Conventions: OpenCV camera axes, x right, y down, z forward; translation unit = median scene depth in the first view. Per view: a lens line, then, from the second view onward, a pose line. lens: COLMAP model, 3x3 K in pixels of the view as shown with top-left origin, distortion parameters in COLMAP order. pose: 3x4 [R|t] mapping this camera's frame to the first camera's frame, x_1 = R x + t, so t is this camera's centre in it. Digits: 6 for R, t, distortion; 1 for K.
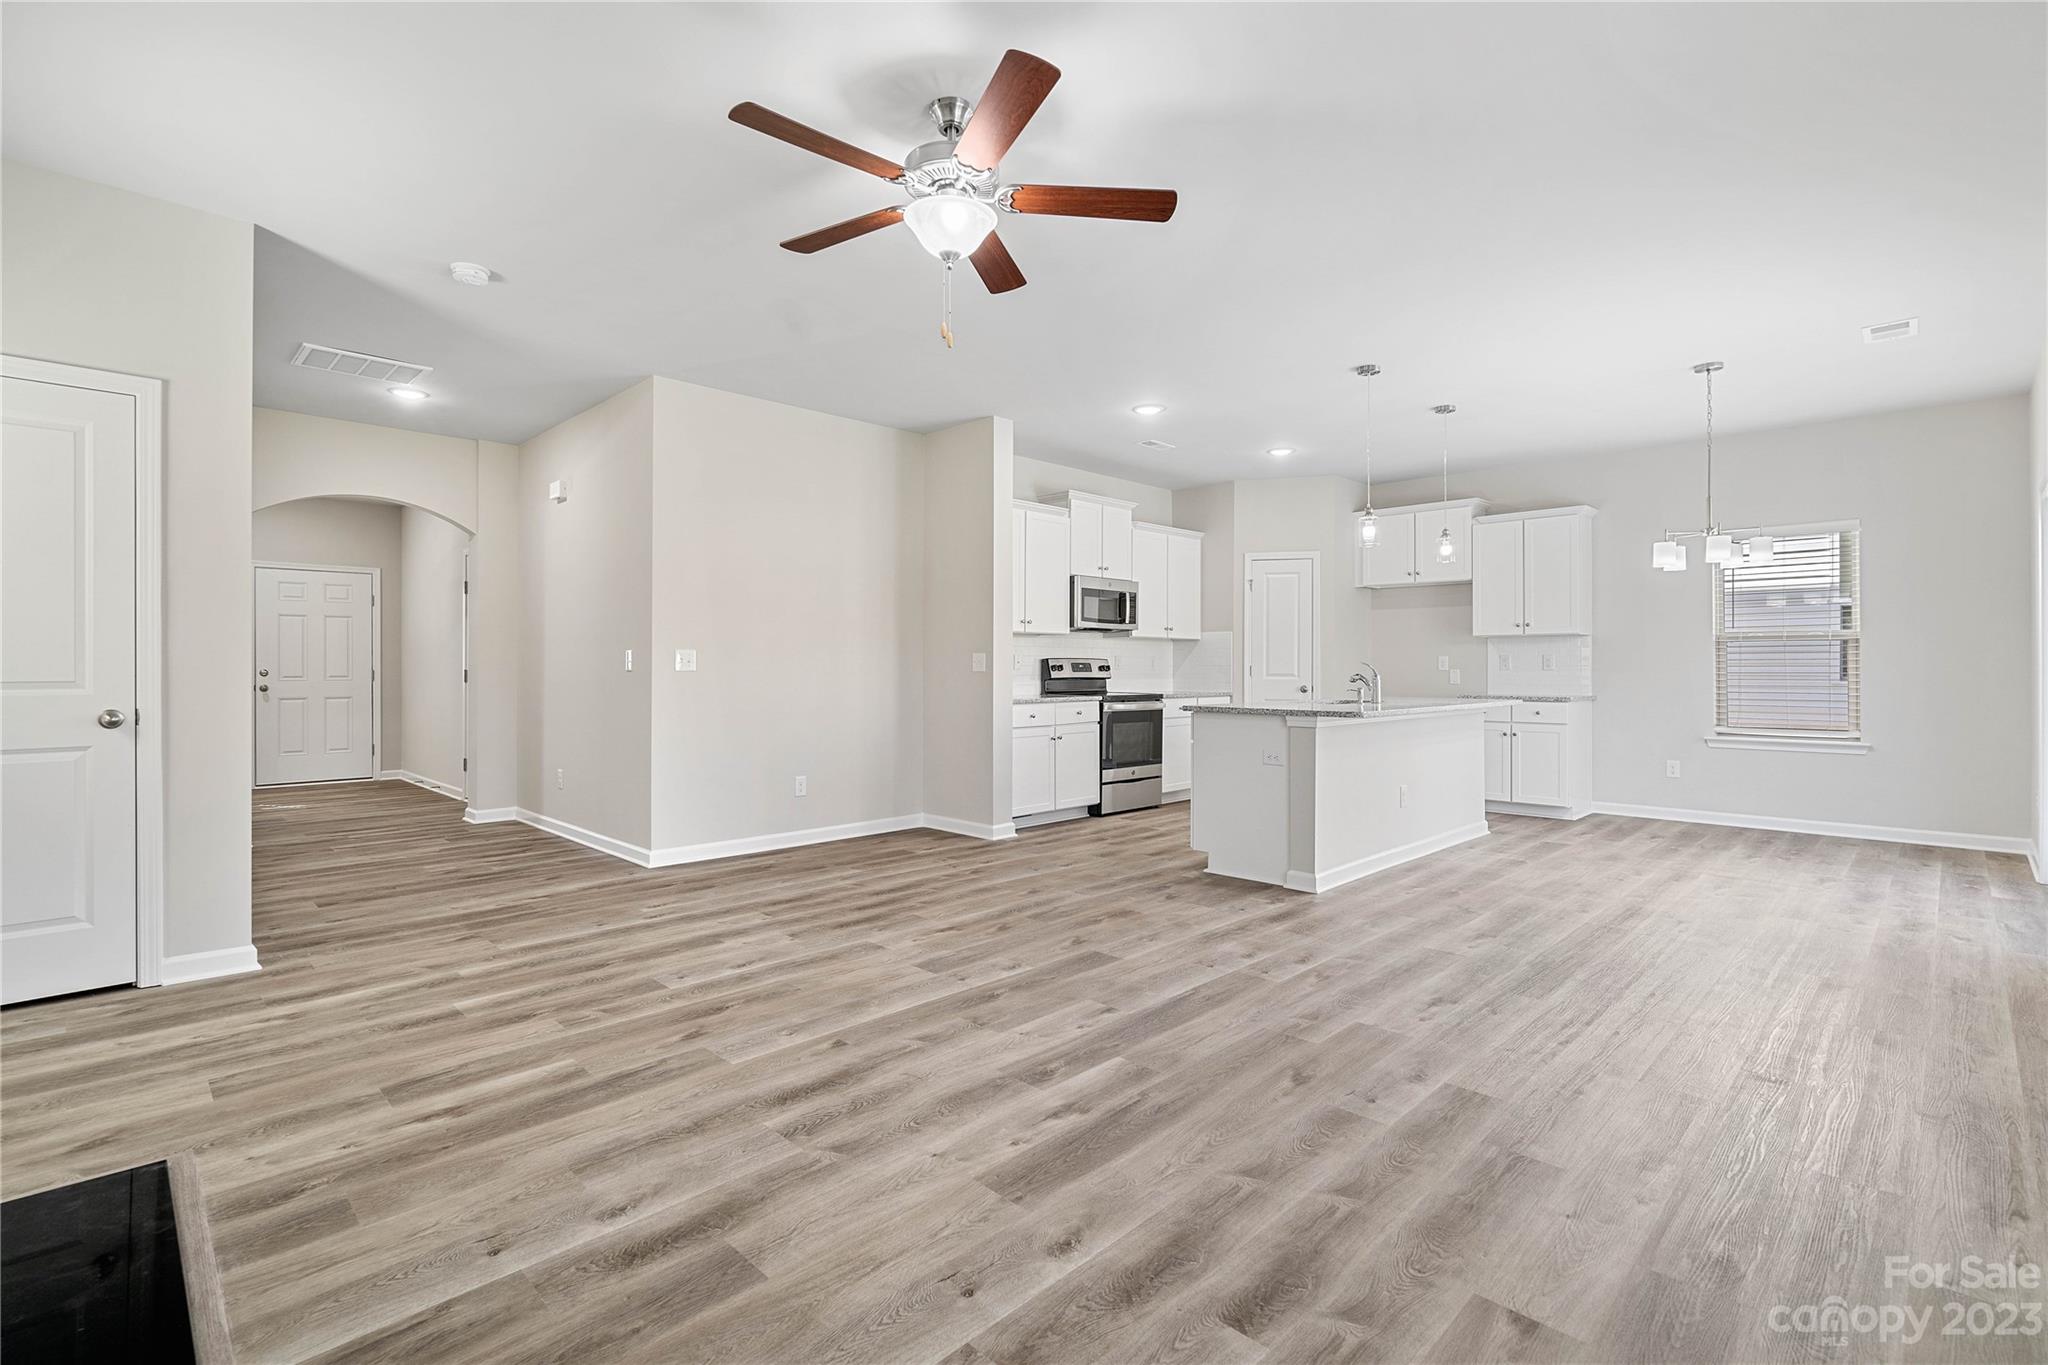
lens RADIAL K [[935.4, 0, 996.9], [0, 935.4, 664.7], [0, 0, 1]] dist [-0.014184, 0.008042]
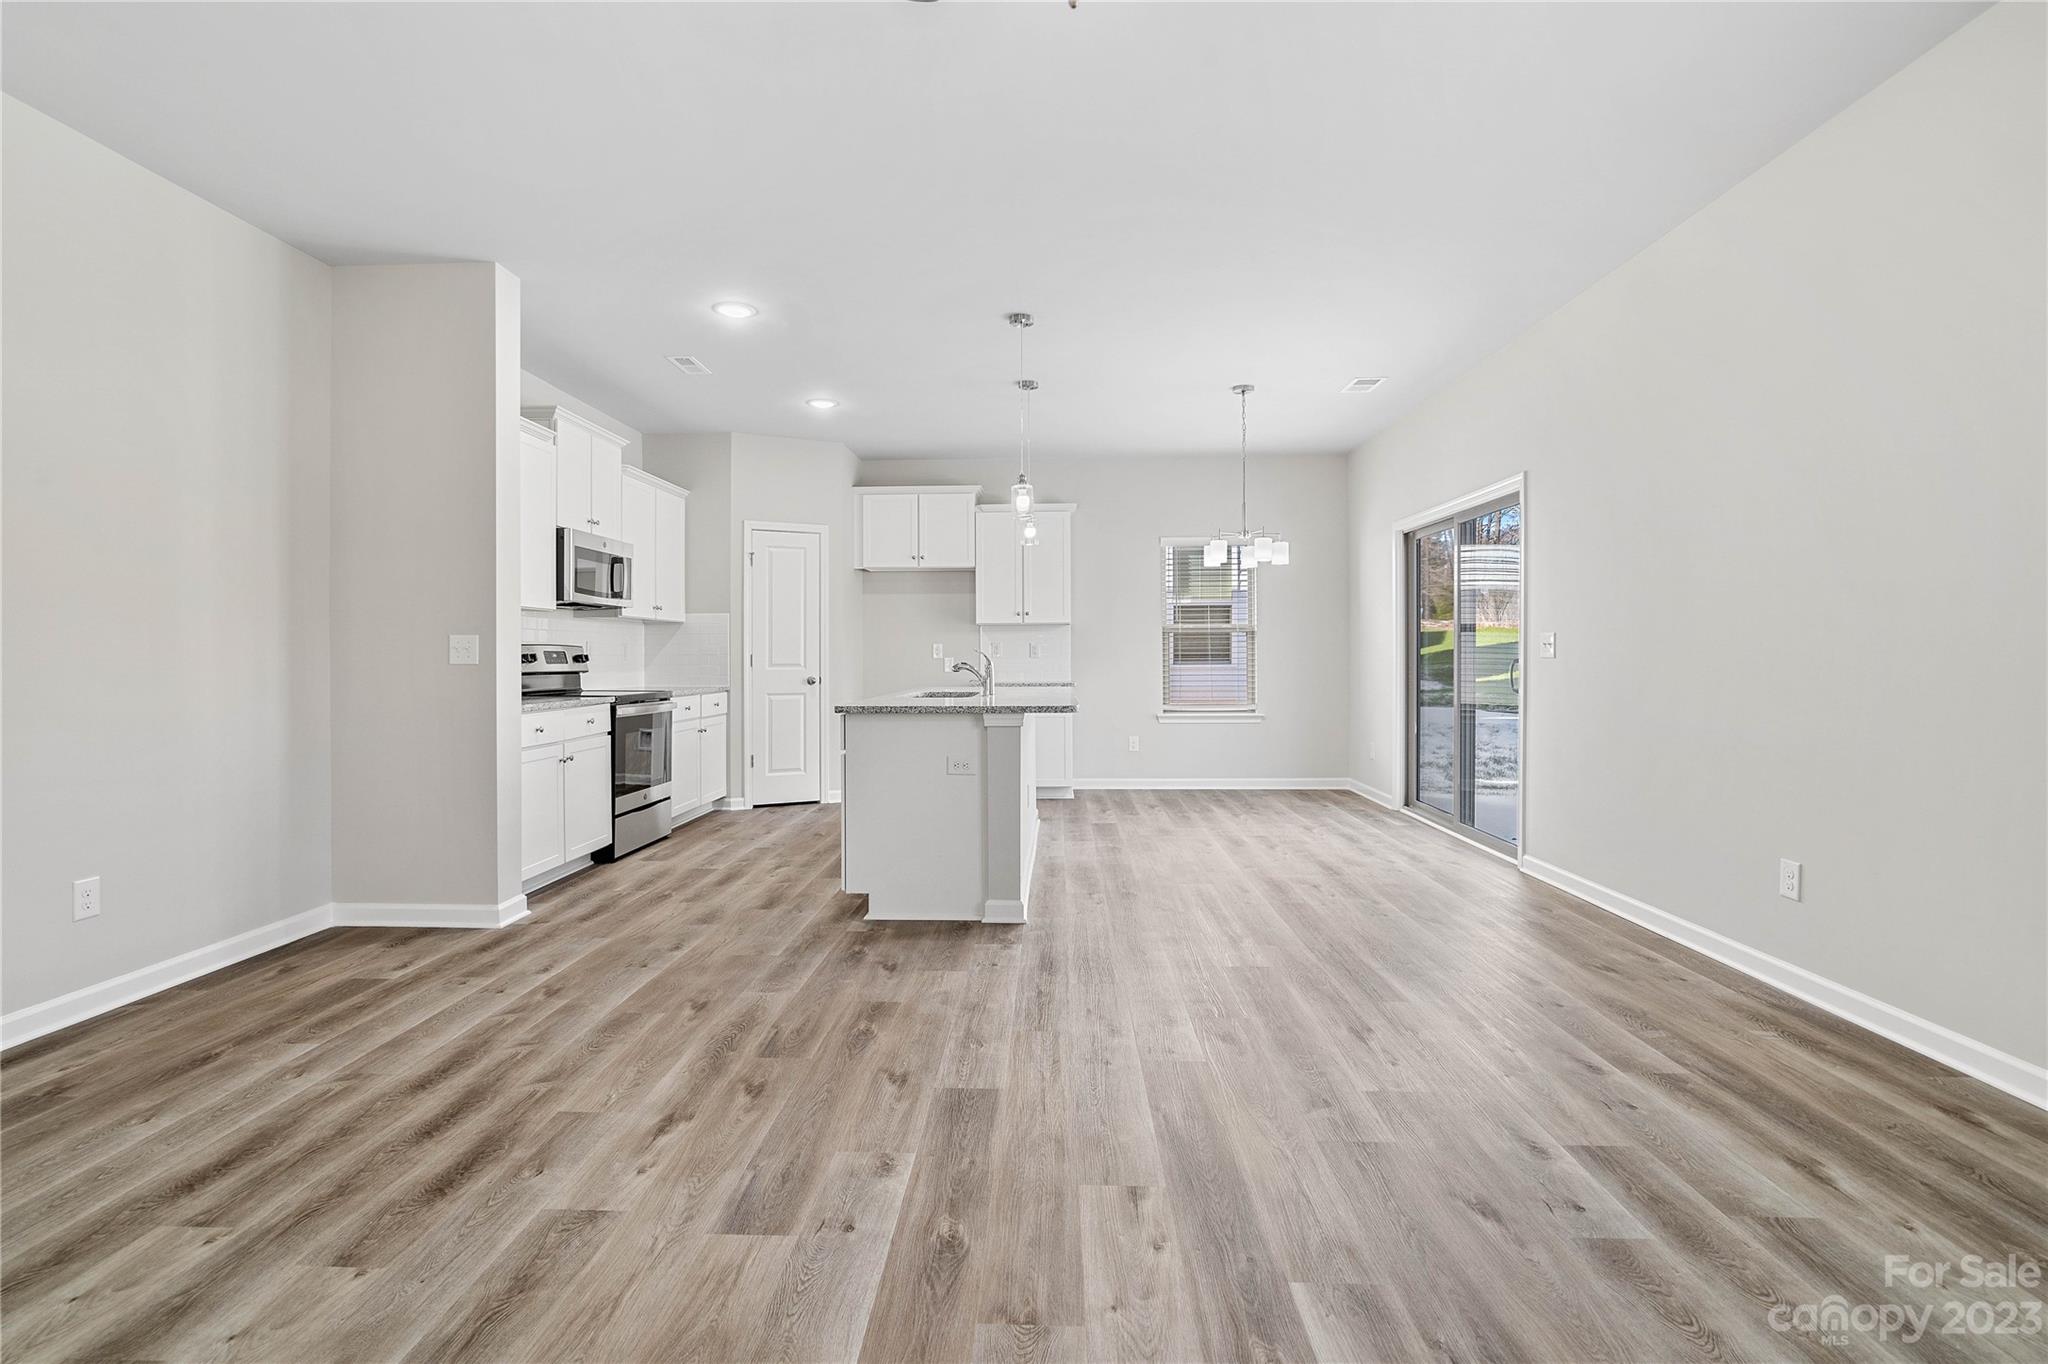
lens RADIAL K [[935.4, 0, 996.9], [0, 935.4, 664.2], [0, 0, 1]] dist [-0.014184, 0.008042]
pose [[0.731366, -0.010597, 0.681903, -0.180067], [0.003700, 0.999926, 0.011570, 0.001149], [-0.681975, -0.005939, 0.731351, 0.288624]]
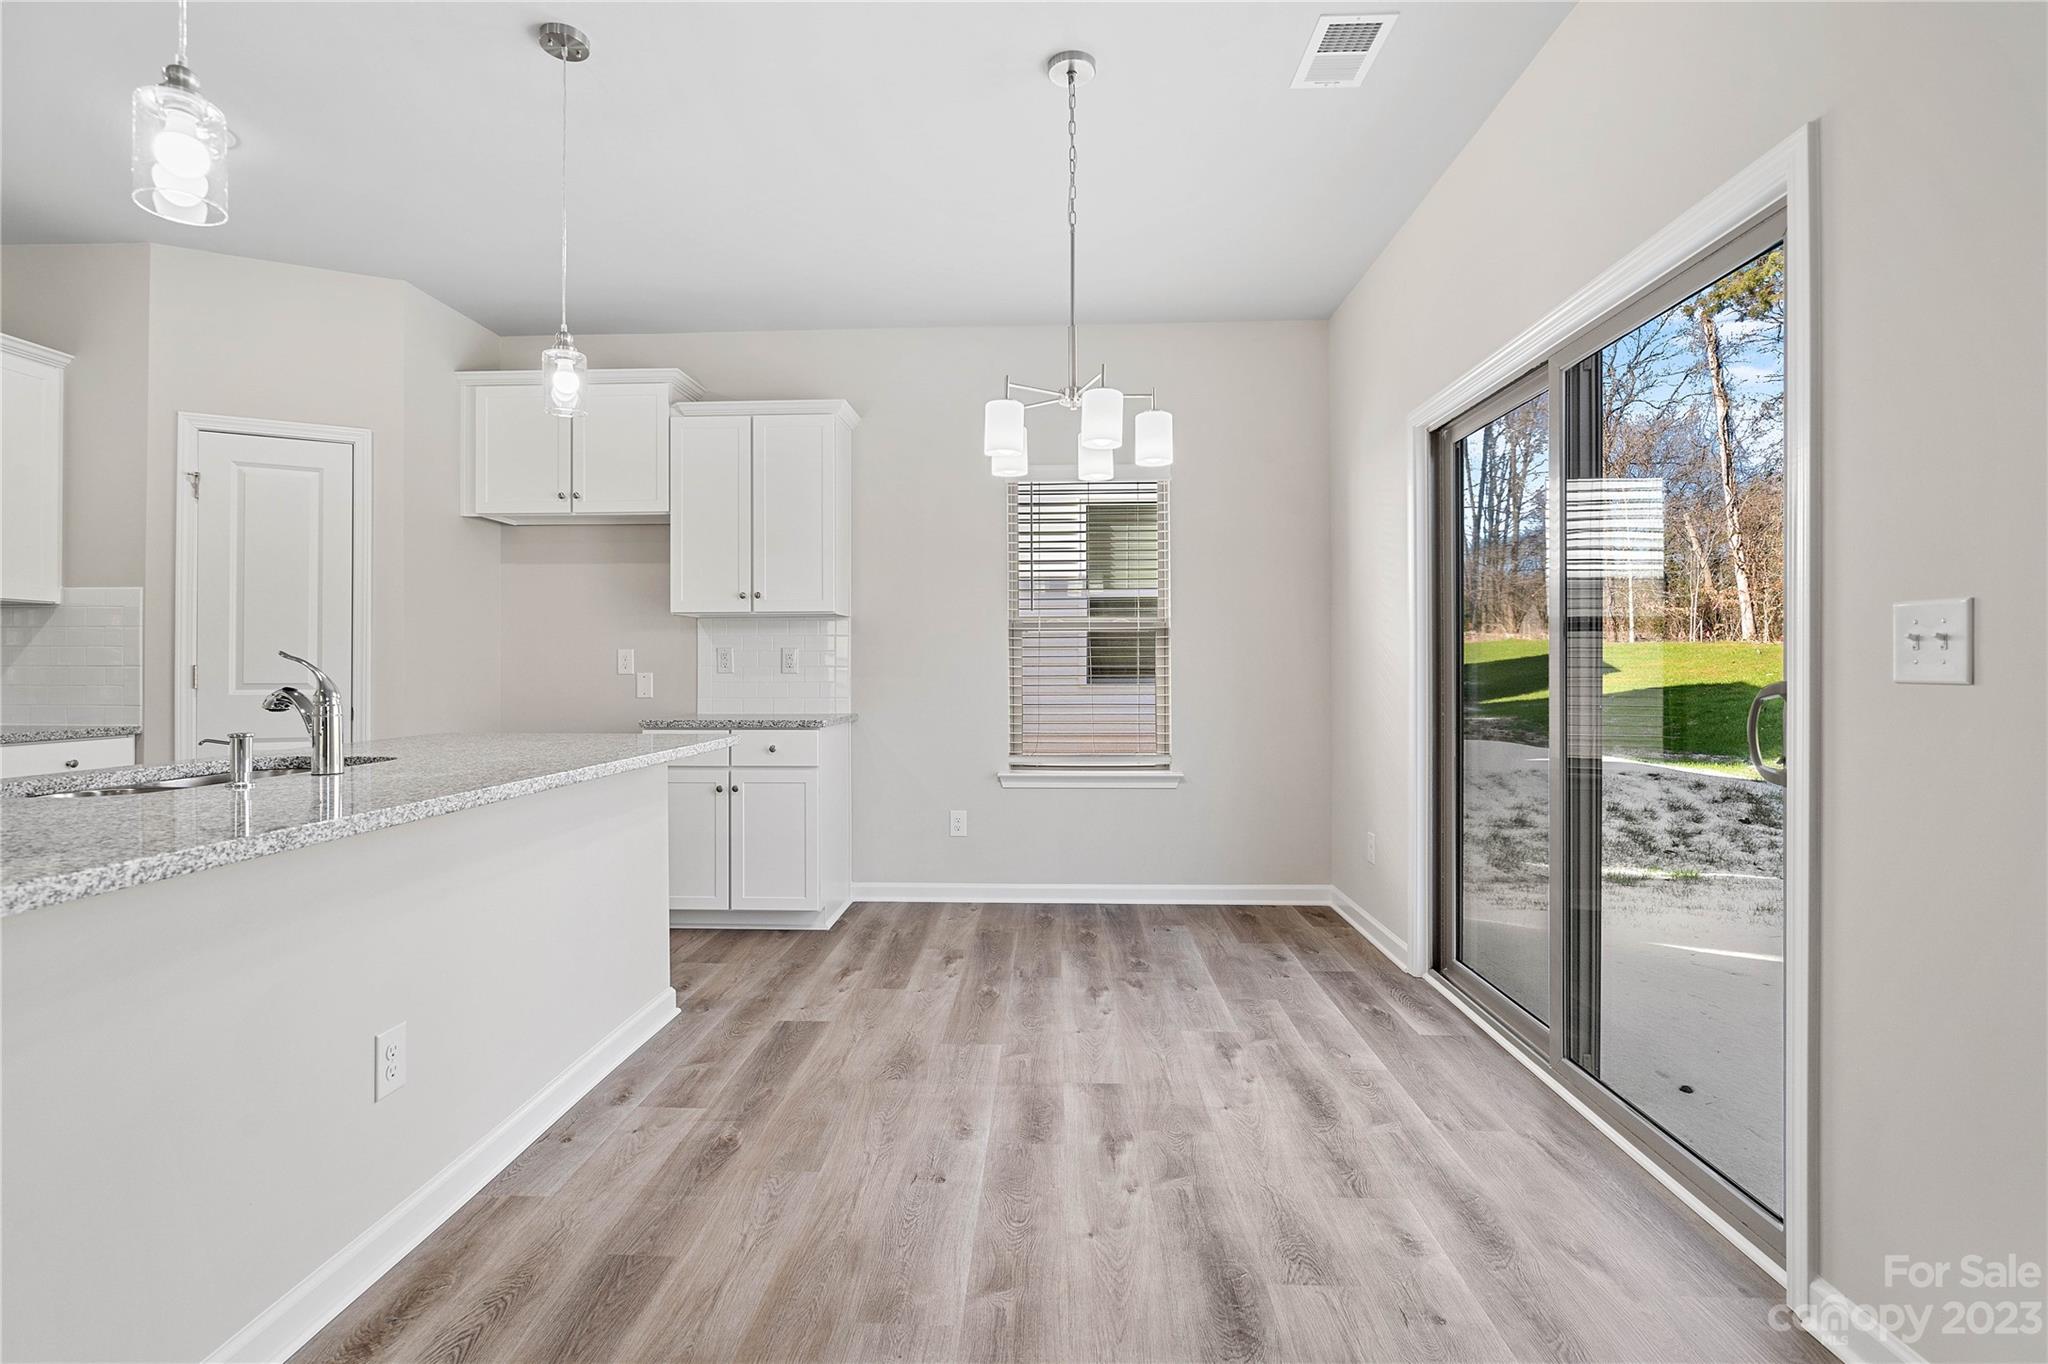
lens RADIAL K [[947.1, 0, 1010.8], [0, 947.1, 666.0], [0, 0, 1]] dist [-0.000677, 0.008318]
pose [[0.724640, 0.001804, 0.689125, 0.303790], [-0.000385, 0.999997, -0.002213, 0.002642], [-0.689127, 0.001338, 0.724639, 0.507941]]
